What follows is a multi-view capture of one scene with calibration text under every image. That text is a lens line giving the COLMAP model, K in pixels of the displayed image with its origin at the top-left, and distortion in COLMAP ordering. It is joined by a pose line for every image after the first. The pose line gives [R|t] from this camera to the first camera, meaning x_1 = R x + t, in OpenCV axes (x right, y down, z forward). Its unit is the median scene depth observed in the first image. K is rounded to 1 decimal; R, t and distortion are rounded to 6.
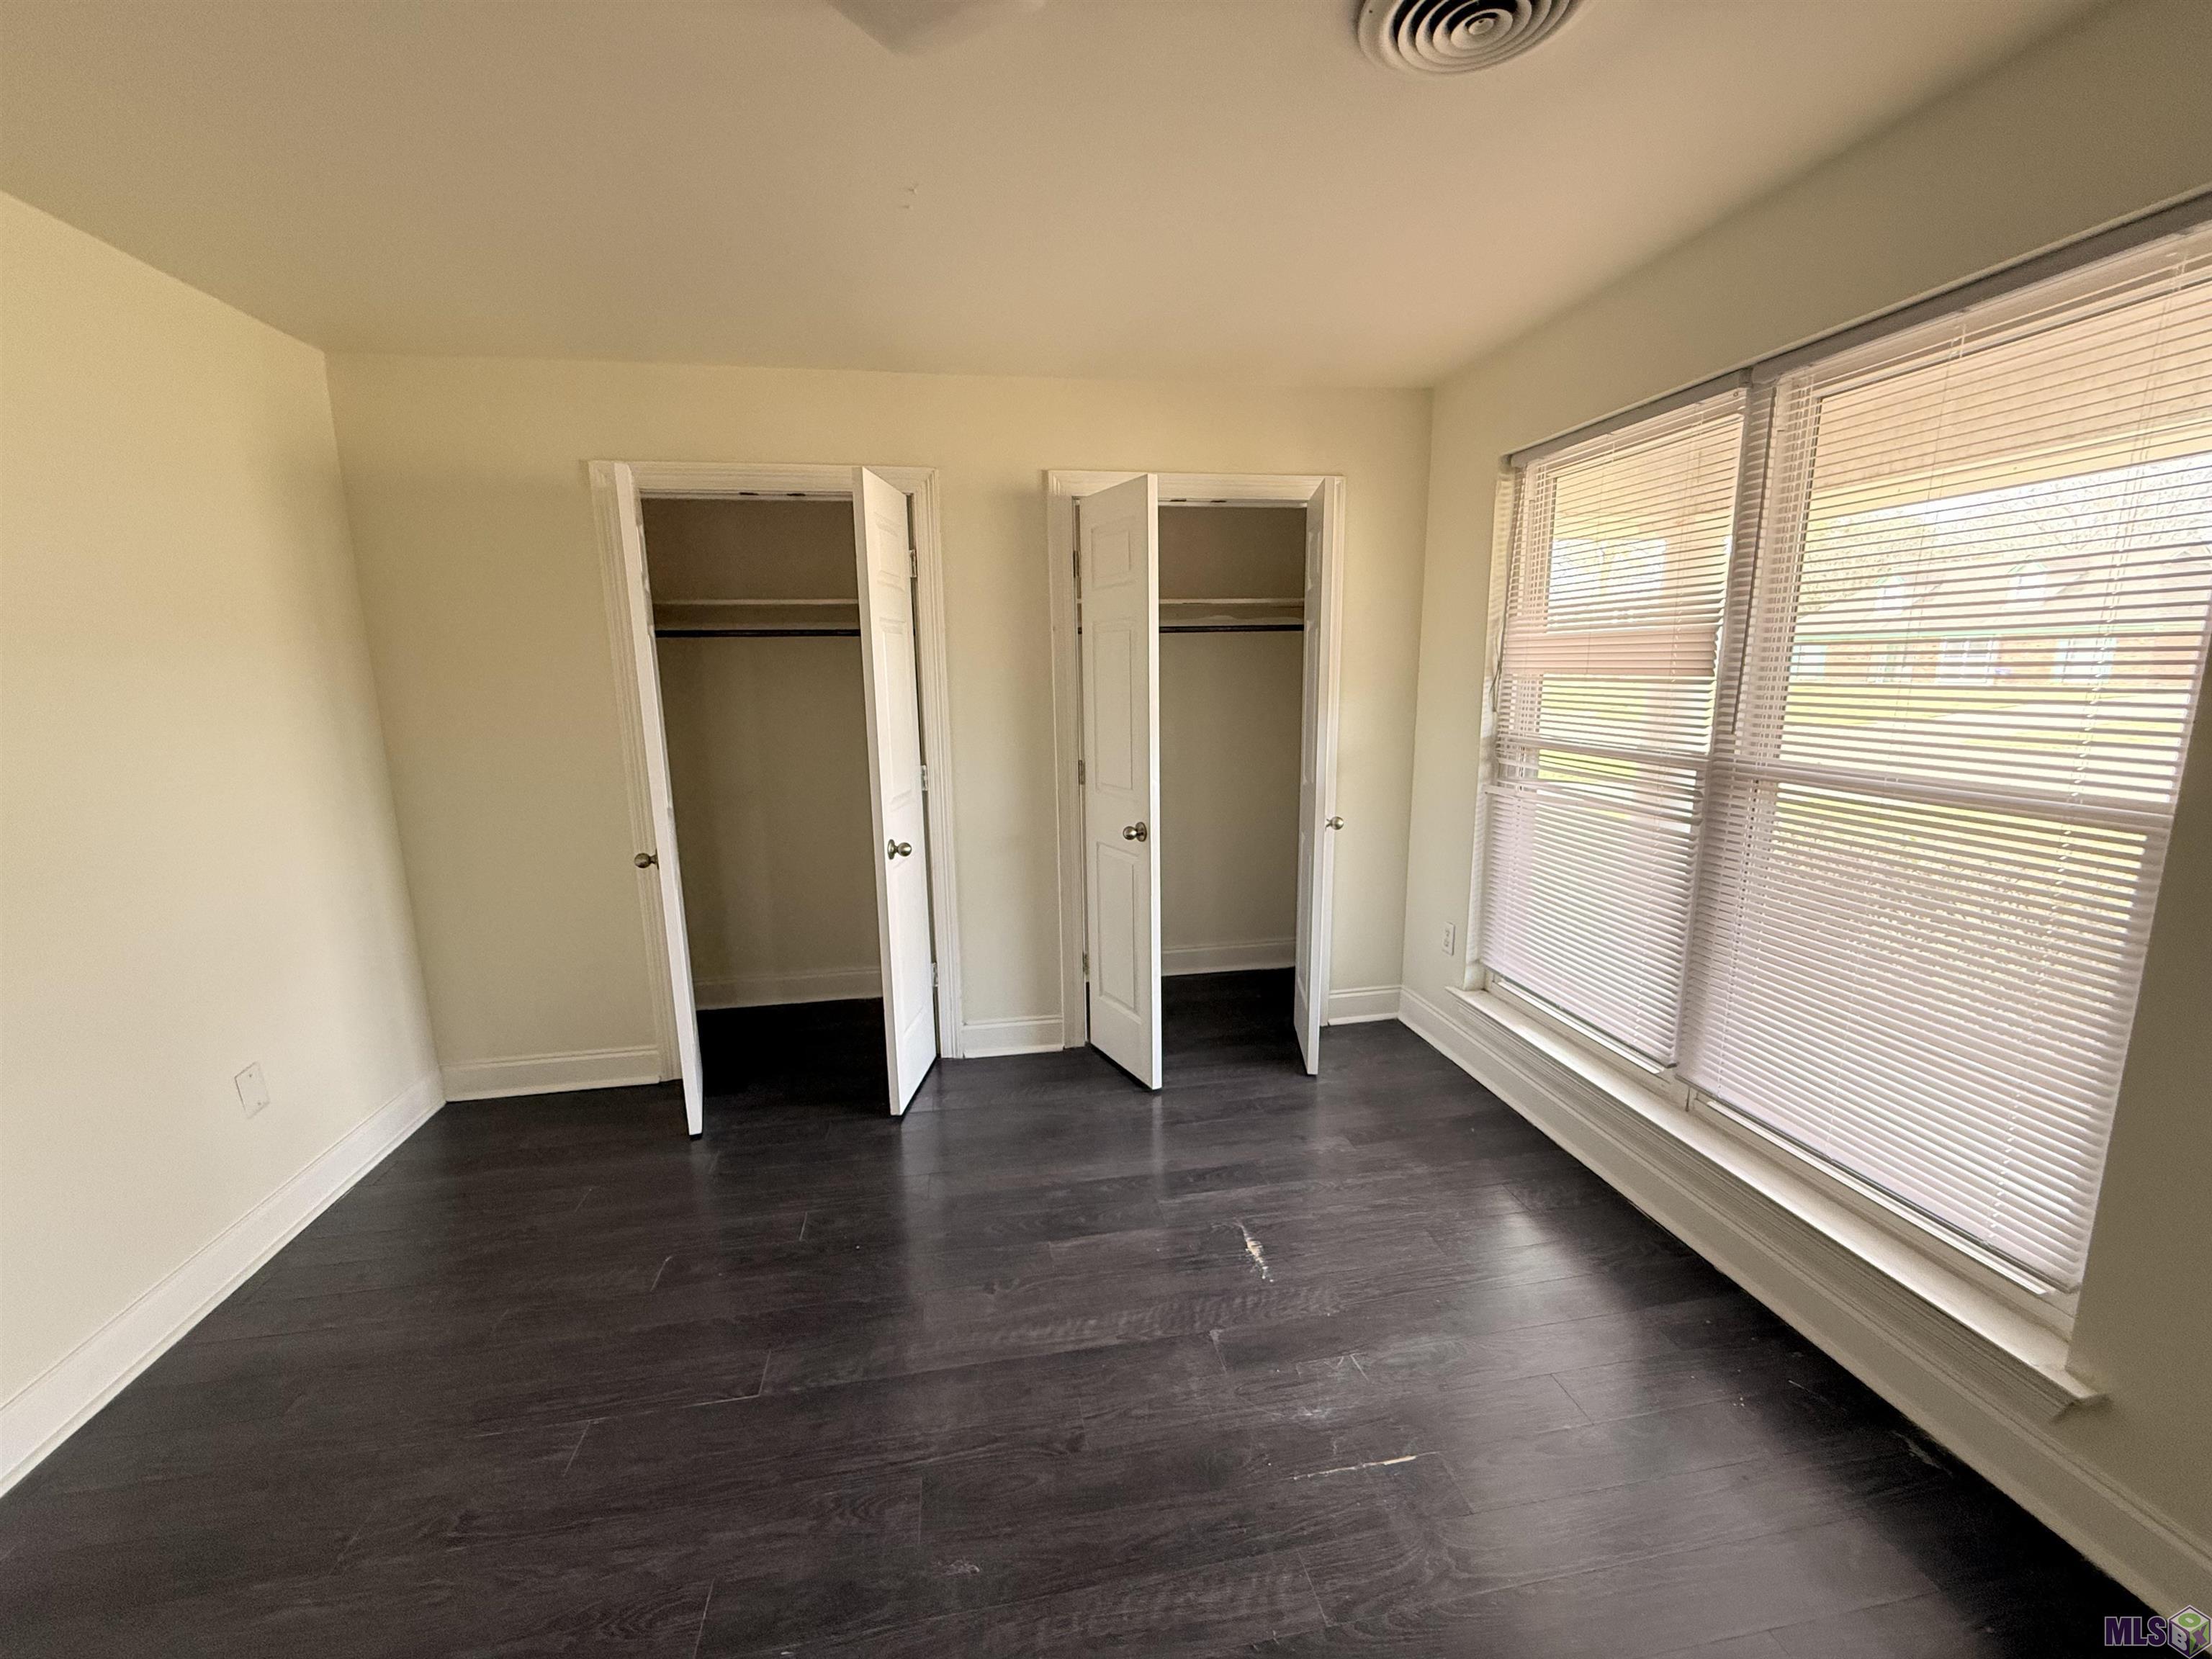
lens RADIAL K [[884.9, 0, 1095.2], [0, 884.9, 828.3], [0, 0, 1]] dist [-0.001112, -0.000360]
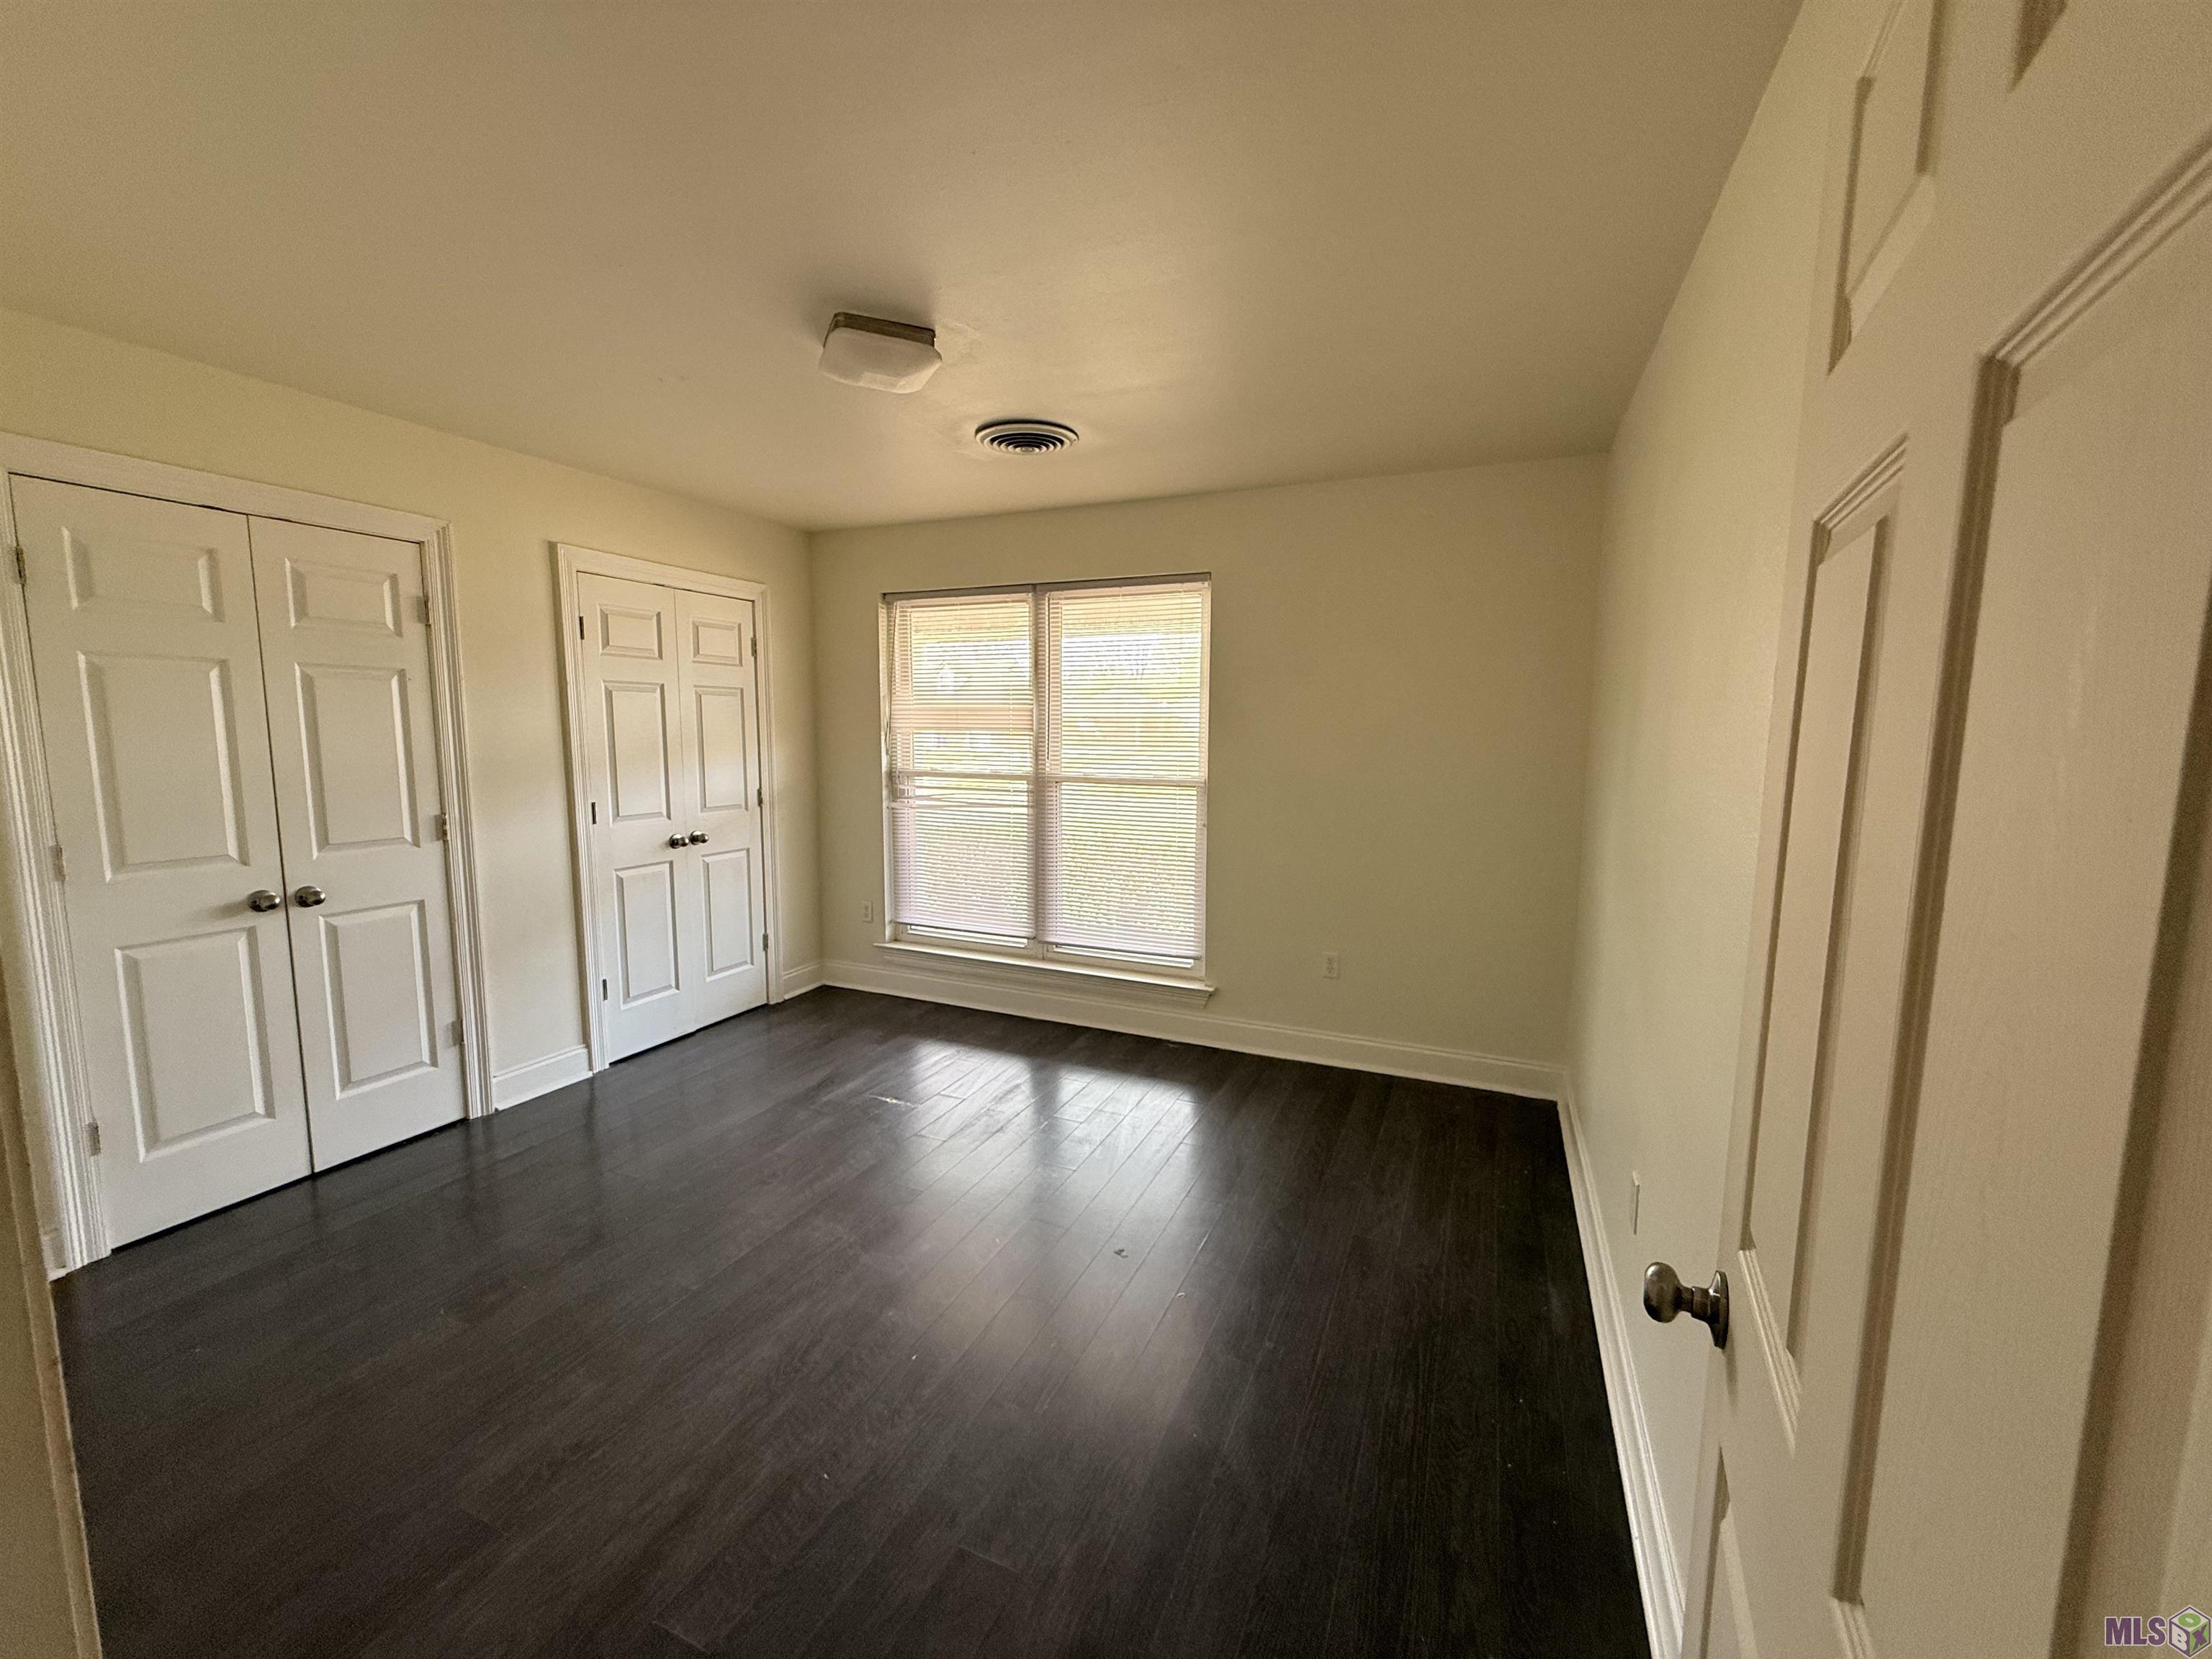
lens RADIAL K [[884.9, 0, 1101.8], [0, 884.9, 835.2], [0, 0, 1]] dist [-0.001112, -0.000360]
pose [[0.566512, -0.096273, 0.818410, -0.755251], [0.139071, 0.990076, 0.020201, 0.034180], [-0.812234, 0.102373, 0.574279, -0.211676]]
